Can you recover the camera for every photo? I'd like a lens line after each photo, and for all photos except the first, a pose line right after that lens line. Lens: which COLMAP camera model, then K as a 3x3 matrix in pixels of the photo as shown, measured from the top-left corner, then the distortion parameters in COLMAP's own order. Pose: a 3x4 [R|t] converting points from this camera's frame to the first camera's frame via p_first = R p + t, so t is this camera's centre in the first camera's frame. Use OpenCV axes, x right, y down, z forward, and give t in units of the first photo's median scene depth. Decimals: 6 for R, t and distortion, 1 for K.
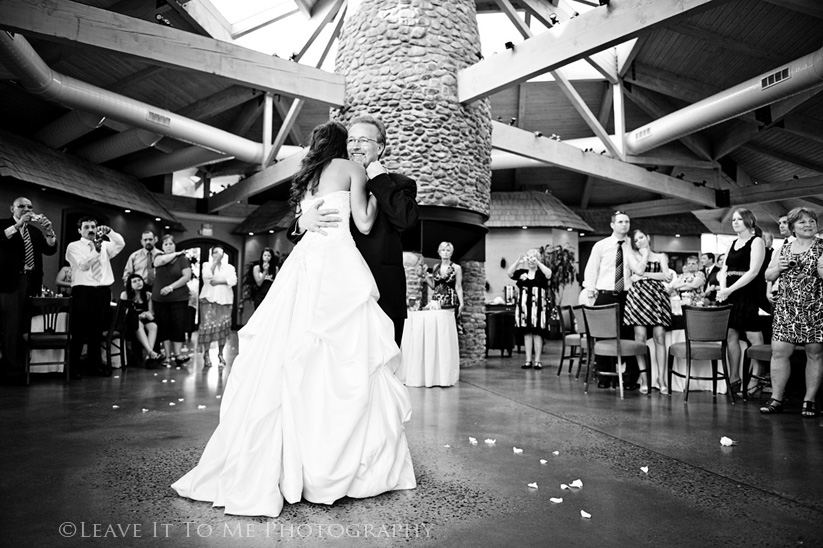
lens RADIAL K [[558.5, 0, 411.5], [0, 558.5, 274.0], [0, 0, 1]] dist [-0.048159, -0.003993]
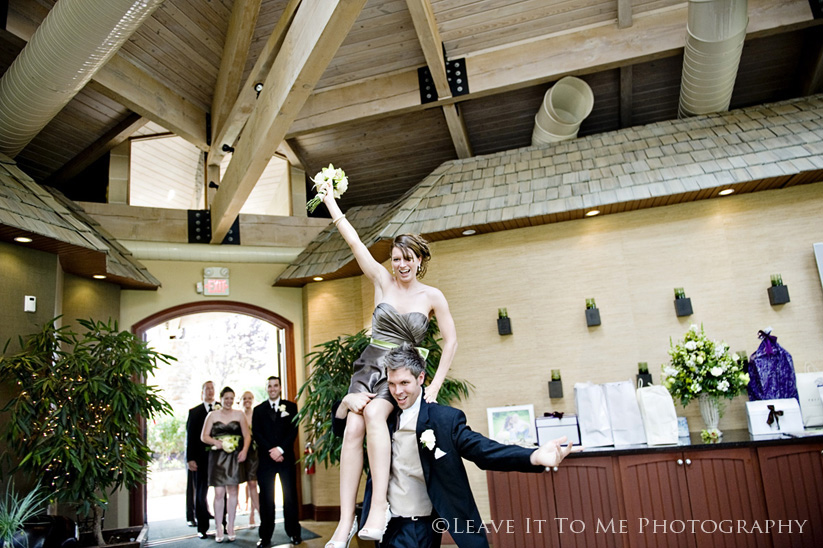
lens RADIAL K [[558.5, 0, 411.5], [0, 558.5, 274.0], [0, 0, 1]] dist [-0.048159, -0.003993]
pose [[0.979101, -0.129950, -0.156443, -0.157669], [0.104745, 0.981576, -0.159803, -0.002690], [0.174327, 0.140077, 0.974674, 0.617590]]
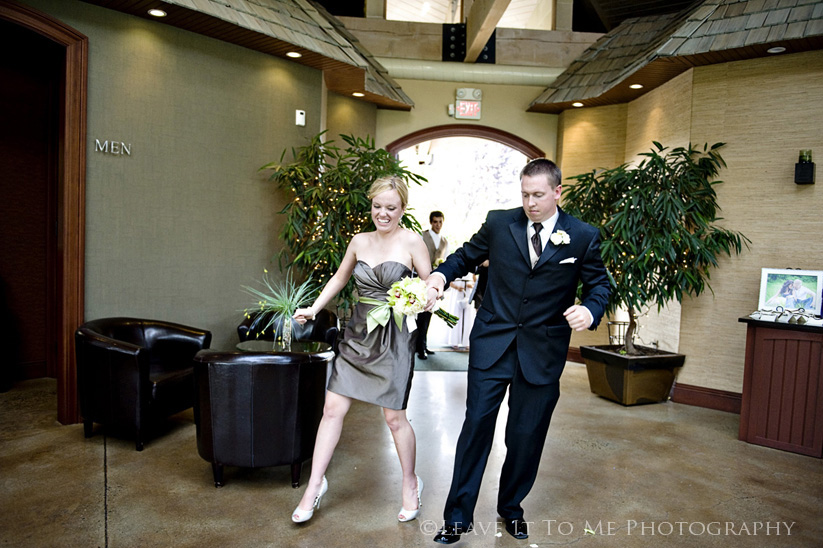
lens RADIAL K [[610.5, 0, 411.5], [0, 610.5, 274.0], [0, 0, 1]] dist [-0.035670, -0.001168]
pose [[0.831470, 0.050071, -0.553308, -0.154590], [0.000249, 0.995897, 0.090496, 0.002445], [0.555569, -0.075383, 0.828046, 0.608225]]
